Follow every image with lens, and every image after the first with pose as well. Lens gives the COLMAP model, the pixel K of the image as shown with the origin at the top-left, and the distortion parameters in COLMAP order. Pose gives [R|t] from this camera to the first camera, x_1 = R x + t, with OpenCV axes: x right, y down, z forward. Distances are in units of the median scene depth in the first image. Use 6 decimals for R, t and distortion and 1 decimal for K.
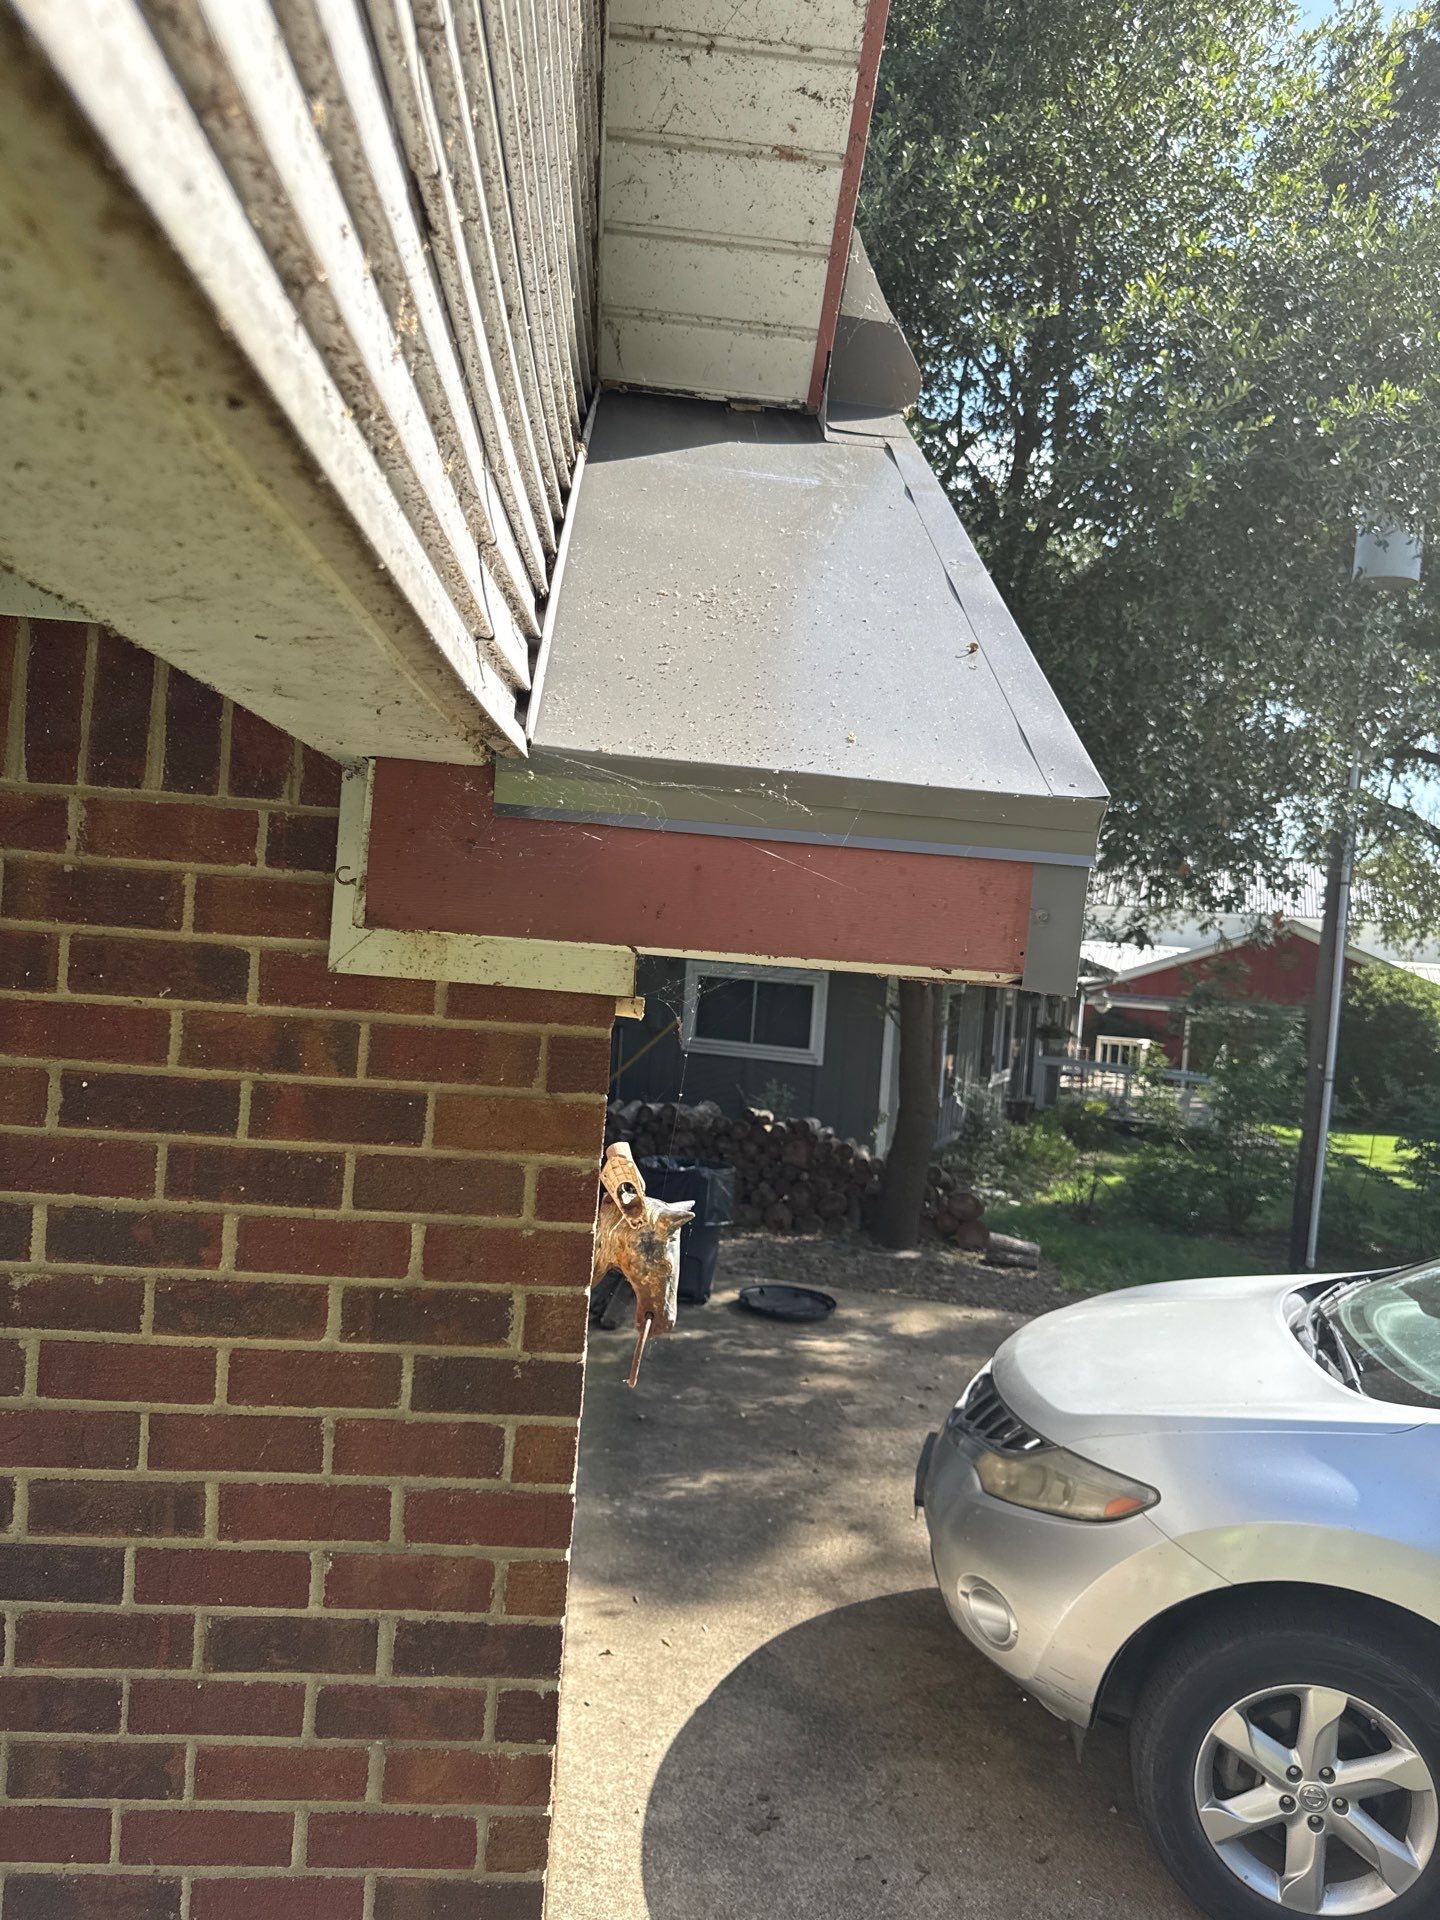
lens RADIAL K [[1370.1, 0, 720.0], [0, 1370.1, 960.0], [0, 0, 1]] dist [0.004679, -0.009017]
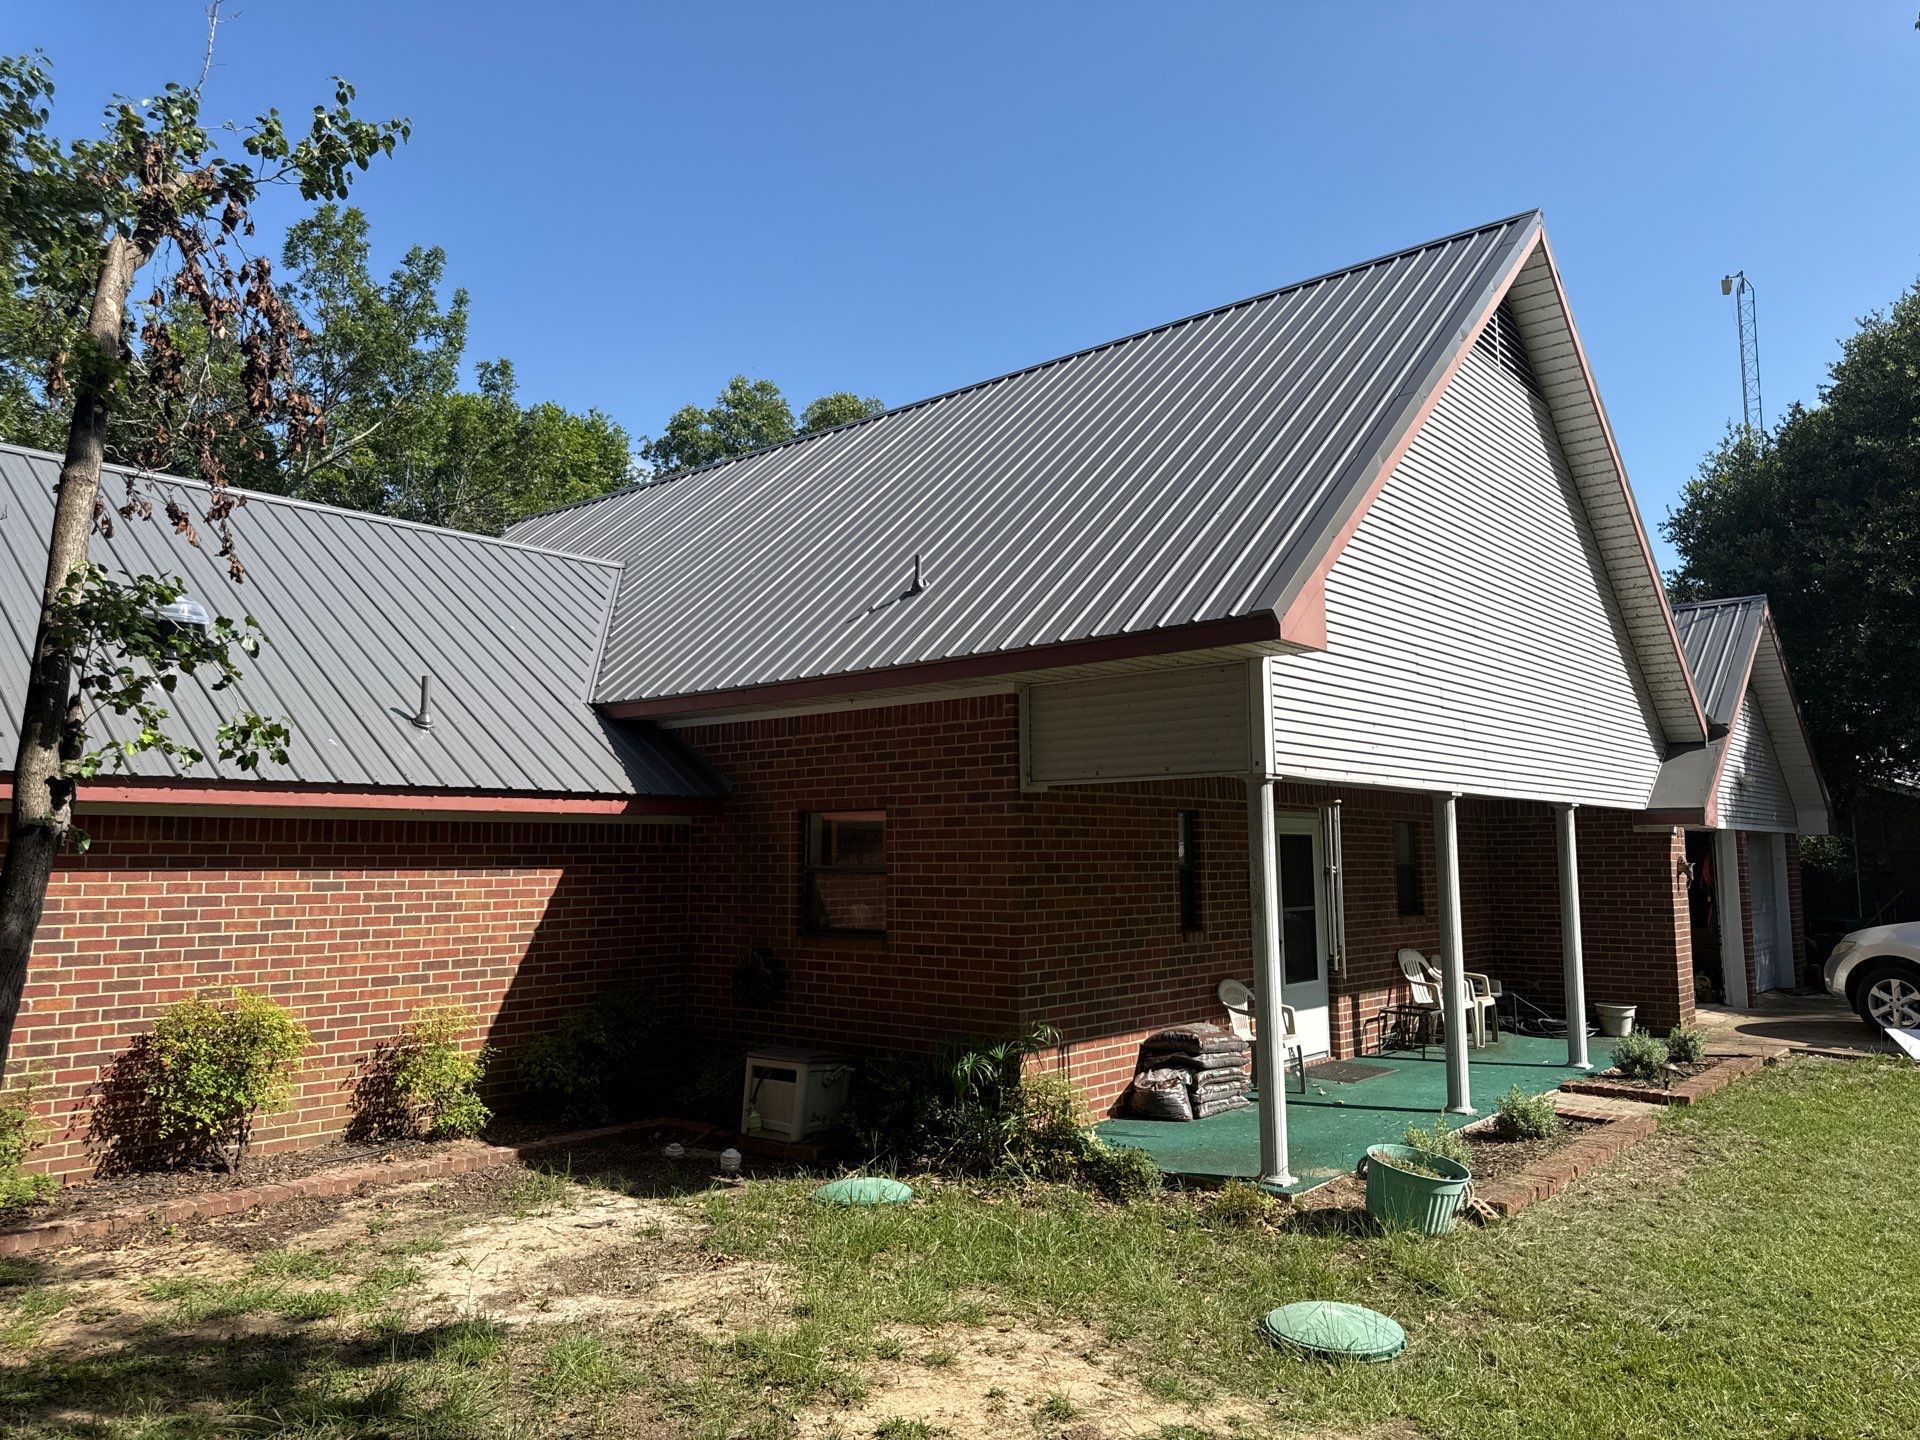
lens RADIAL K [[1370.1, 0, 960.0], [0, 1370.1, 720.0], [0, 0, 1]] dist [0.004679, -0.009017]
pose [[0.708355, -0.153926, -0.688869, 2.774688], [0.046771, 0.984024, -0.171783, 0.596461], [0.704305, 0.089464, 0.704238, -8.160724]]
